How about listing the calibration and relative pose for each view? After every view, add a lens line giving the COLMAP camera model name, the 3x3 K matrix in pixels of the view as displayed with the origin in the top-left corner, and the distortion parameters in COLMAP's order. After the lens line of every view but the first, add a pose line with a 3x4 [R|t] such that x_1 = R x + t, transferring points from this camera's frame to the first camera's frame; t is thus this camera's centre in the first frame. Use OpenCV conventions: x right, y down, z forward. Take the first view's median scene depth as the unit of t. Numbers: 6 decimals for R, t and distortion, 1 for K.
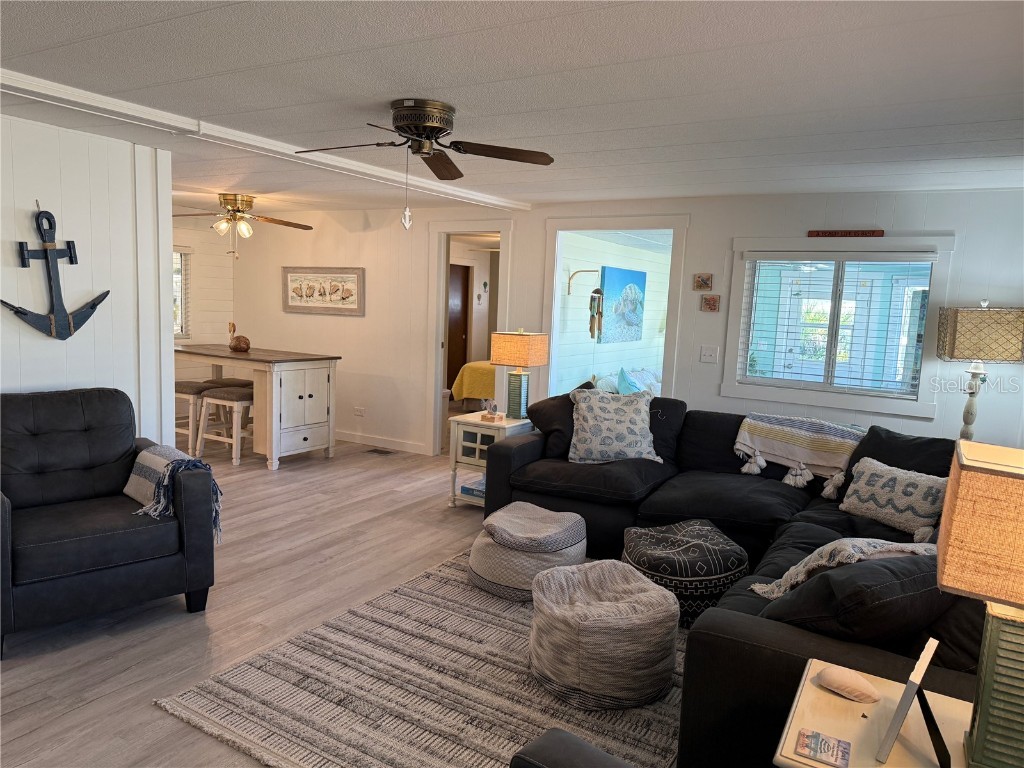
lens RADIAL K [[715.6, 0, 508.2], [0, 715.6, 376.9], [0, 0, 1]] dist [0.056564, -0.028237]
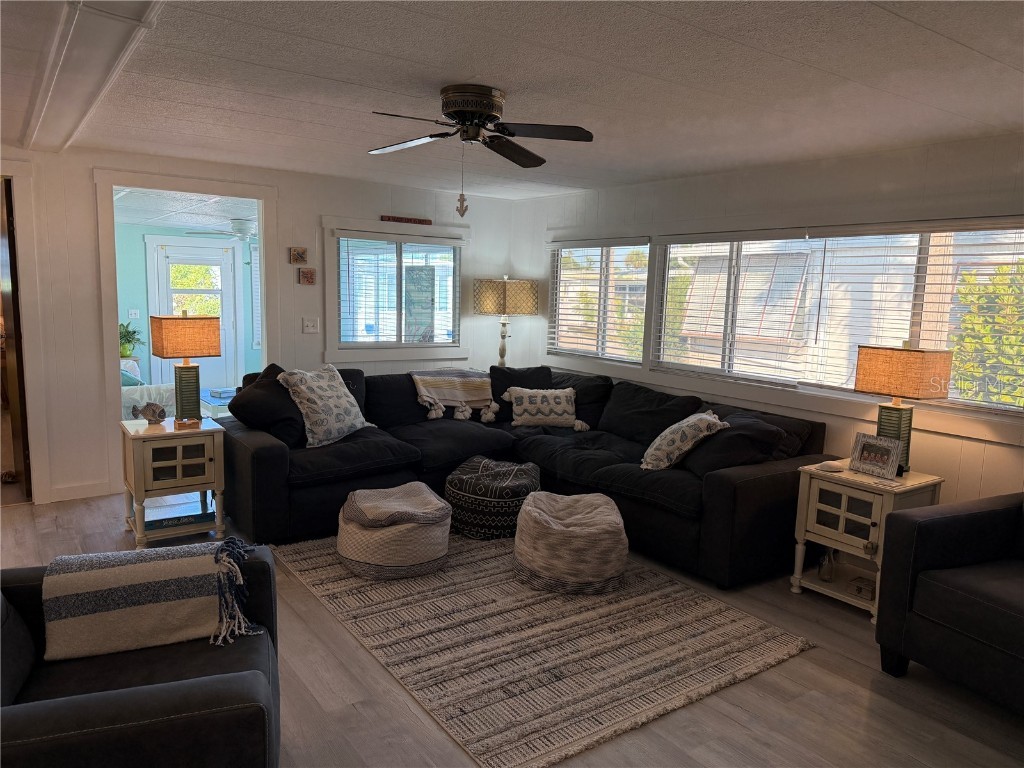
lens RADIAL K [[715.6, 0, 501.2], [0, 715.6, 383.0], [0, 0, 1]] dist [0.056564, -0.028237]
pose [[0.408125, -0.150787, 0.900387, -0.713799], [0.092525, 0.988019, 0.123523, -0.066247], [-0.908225, 0.032896, 0.417186, 0.393820]]
